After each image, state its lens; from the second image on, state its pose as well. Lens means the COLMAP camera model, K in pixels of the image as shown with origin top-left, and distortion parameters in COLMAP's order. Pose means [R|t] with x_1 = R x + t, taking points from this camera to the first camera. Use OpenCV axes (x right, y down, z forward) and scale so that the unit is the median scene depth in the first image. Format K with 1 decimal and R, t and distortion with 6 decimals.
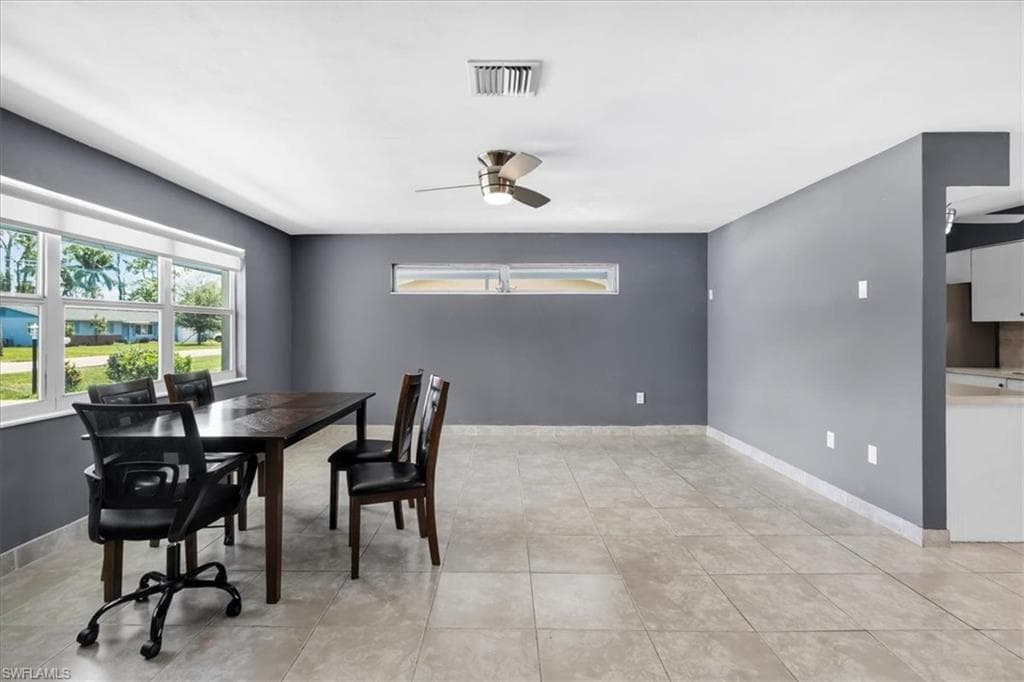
lens RADIAL K [[468.7, 0, 507.5], [0, 468.7, 328.9], [0, 0, 1]] dist [-0.000311, 0.000795]
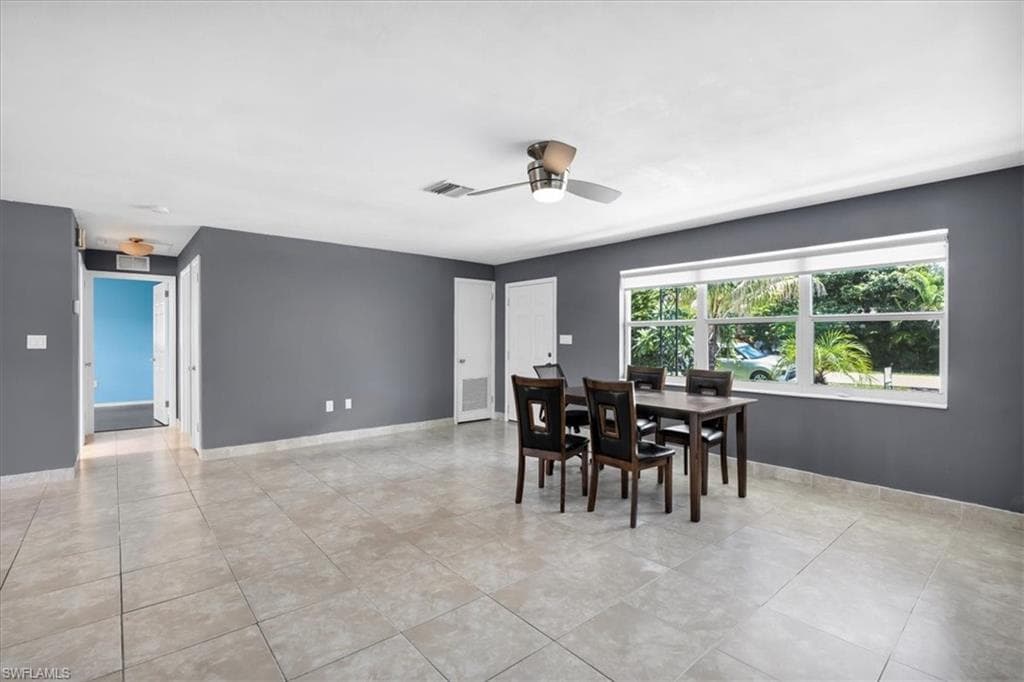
lens RADIAL K [[471.5, 0, 506.8], [0, 471.5, 340.1], [0, 0, 1]] dist [-0.003530, 0.001253]
pose [[-0.767569, 0.000419, -0.640966, 0.675112], [-0.001448, 0.999996, 0.002387, 0.003594], [0.640965, 0.002760, -0.767565, 1.762109]]
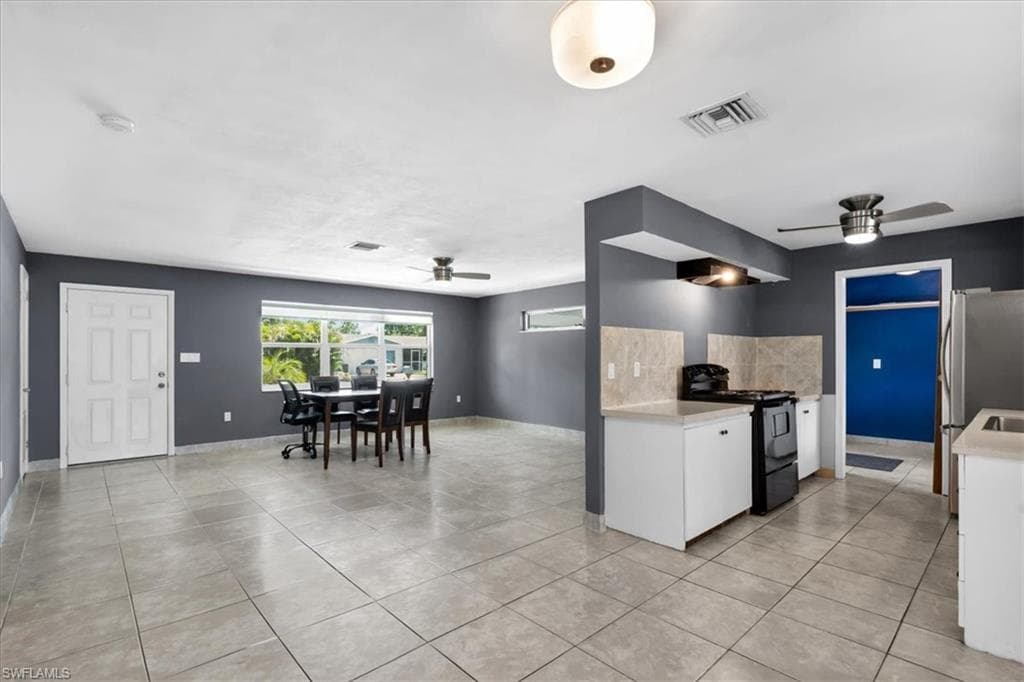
lens RADIAL K [[471.5, 0, 506.8], [0, 471.5, 340.1], [0, 0, 1]] dist [-0.003530, 0.001253]
pose [[0.668064, -0.029353, -0.743524, 1.572911], [0.003383, 0.999331, -0.036413, 0.009391], [0.744096, 0.021811, 0.667717, -0.024453]]
